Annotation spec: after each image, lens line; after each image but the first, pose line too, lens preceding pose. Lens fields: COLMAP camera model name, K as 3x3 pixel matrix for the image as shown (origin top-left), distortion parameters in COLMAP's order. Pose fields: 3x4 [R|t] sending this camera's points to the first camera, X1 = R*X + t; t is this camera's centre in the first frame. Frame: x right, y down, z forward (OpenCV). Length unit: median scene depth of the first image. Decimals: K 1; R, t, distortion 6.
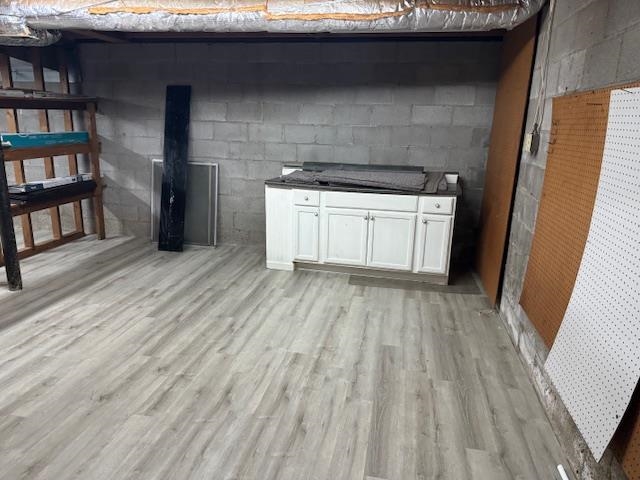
lens RADIAL K [[448.0, 0, 322.3], [0, 448.0, 236.0], [0, 0, 1]] dist [0.030882, -0.045138]
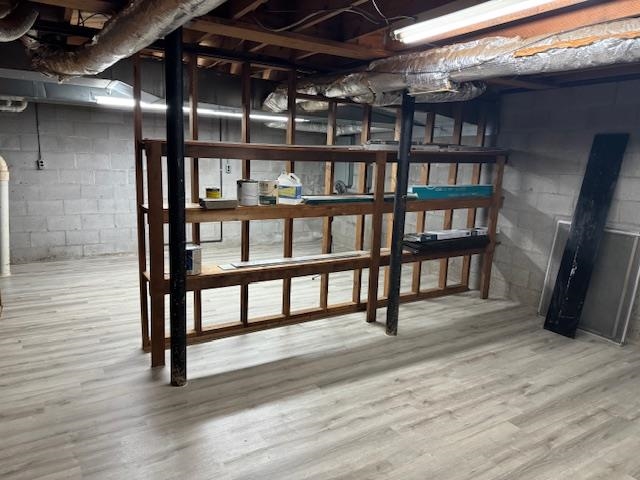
lens RADIAL K [[448.0, 0, 318.2], [0, 448.0, 240.9], [0, 0, 1]] dist [0.030882, -0.045138]
pose [[0.658286, 0.135557, -0.740462, -0.051148], [-0.204660, 0.978829, -0.002752, -0.045770], [0.724413, 0.153354, 0.672093, 0.131875]]
